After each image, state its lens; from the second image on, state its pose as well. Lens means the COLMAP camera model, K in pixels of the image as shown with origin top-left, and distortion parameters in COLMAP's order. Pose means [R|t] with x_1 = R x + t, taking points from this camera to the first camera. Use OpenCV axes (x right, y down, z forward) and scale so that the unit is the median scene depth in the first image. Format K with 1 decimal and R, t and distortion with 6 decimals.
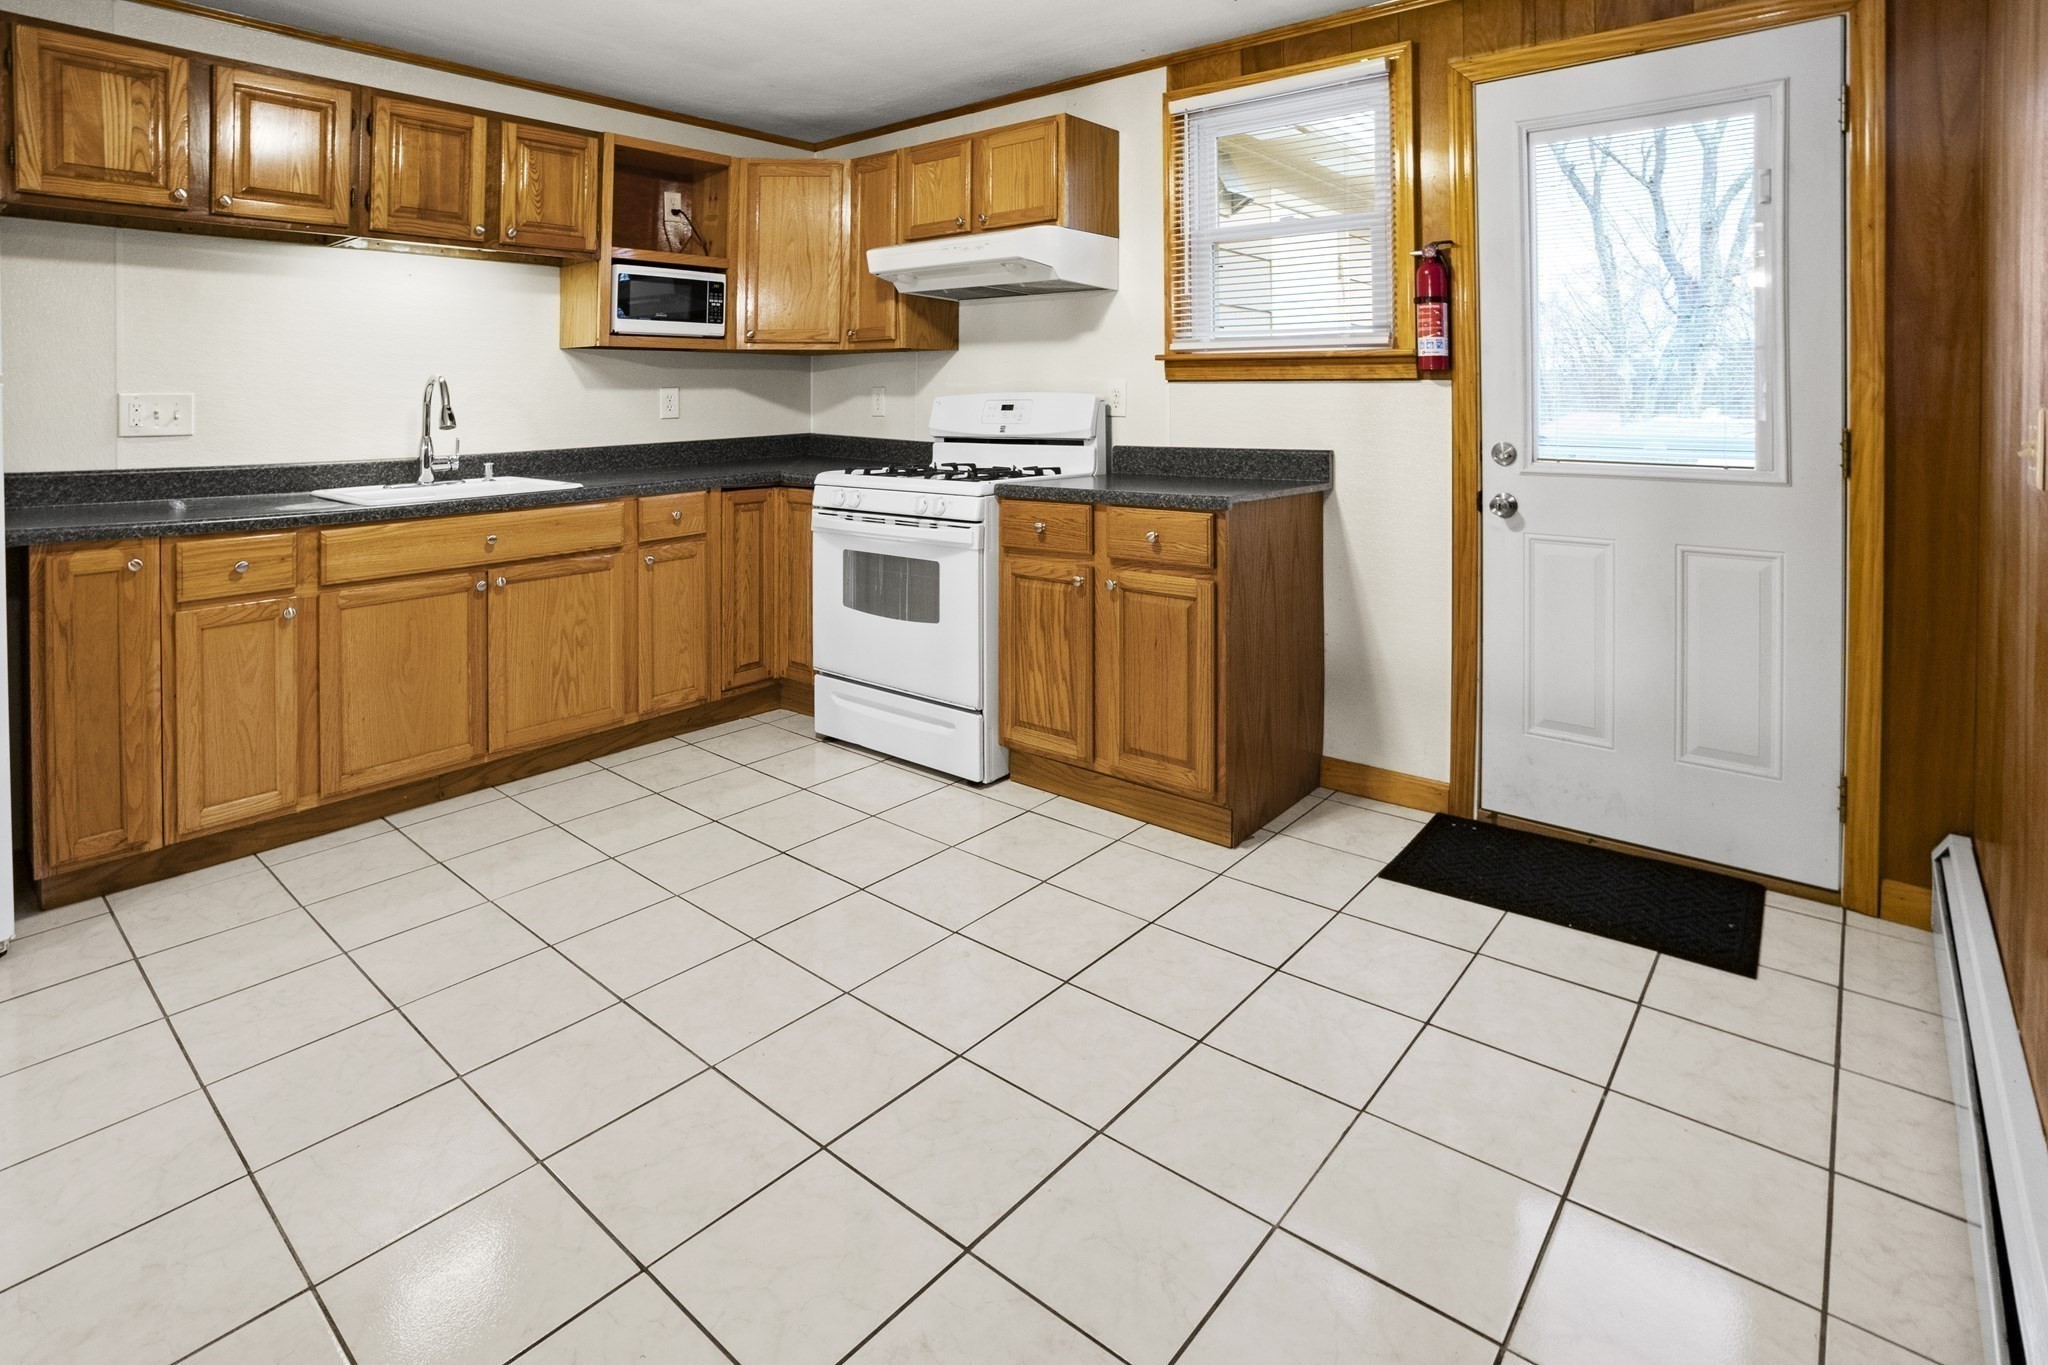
lens RADIAL K [[995.2, 0, 1043.6], [0, 995.2, 687.3], [0, 0, 1]] dist [-0.055799, 0.013790]
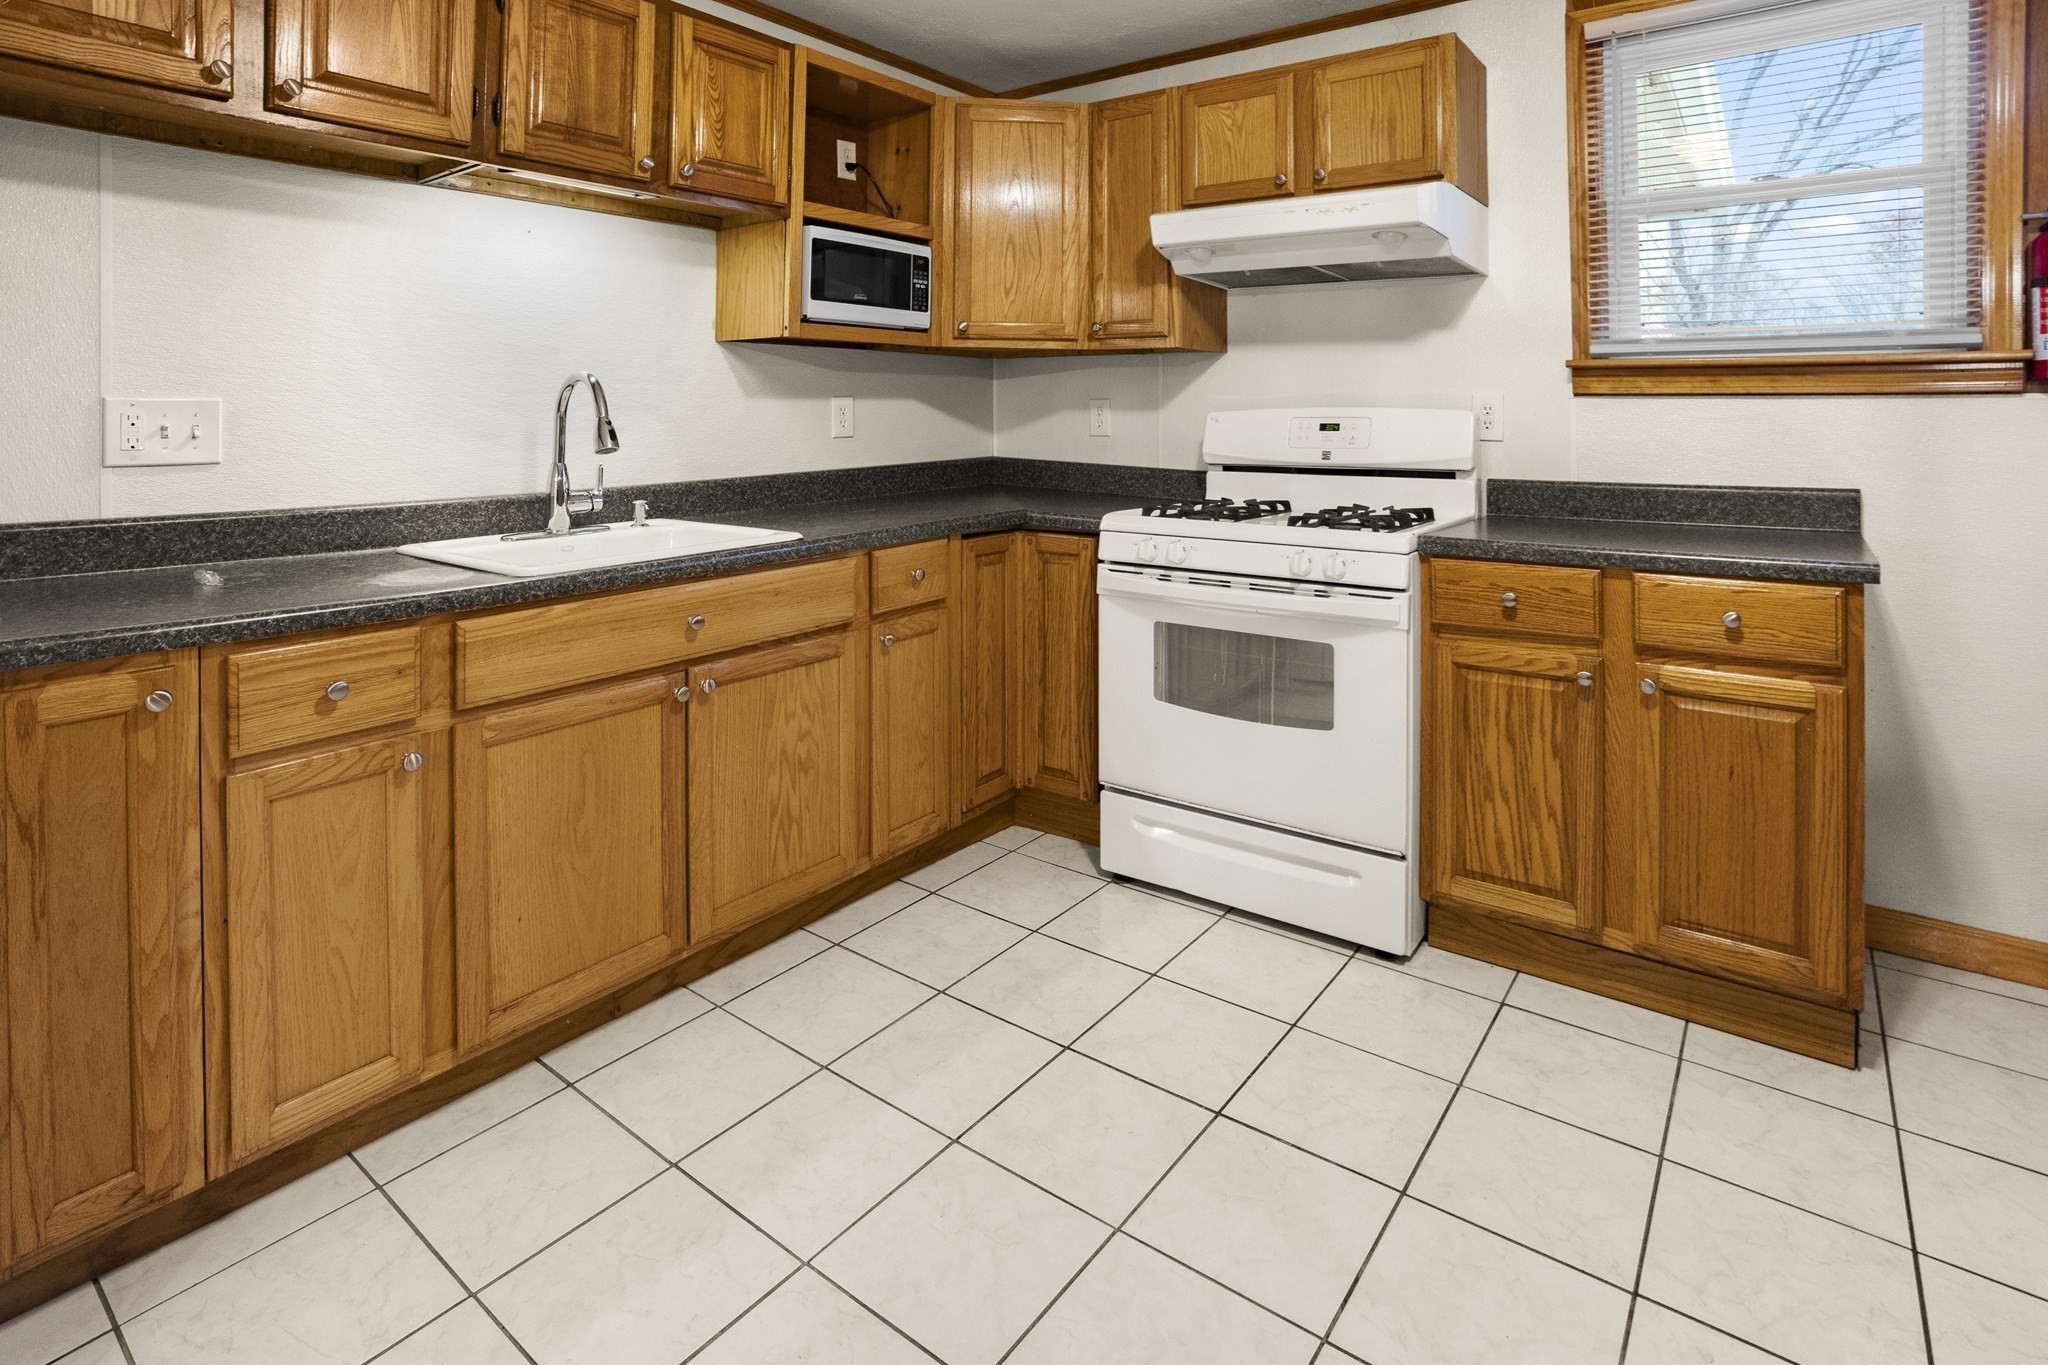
lens RADIAL K [[995.2, 0, 1054.2], [0, 995.2, 677.5], [0, 0, 1]] dist [-0.055799, 0.013790]
pose [[0.997994, -0.015258, 0.061444, -0.347151], [0.016721, 0.999587, -0.023360, -0.089281], [-0.061062, 0.024340, 0.997837, 0.308231]]
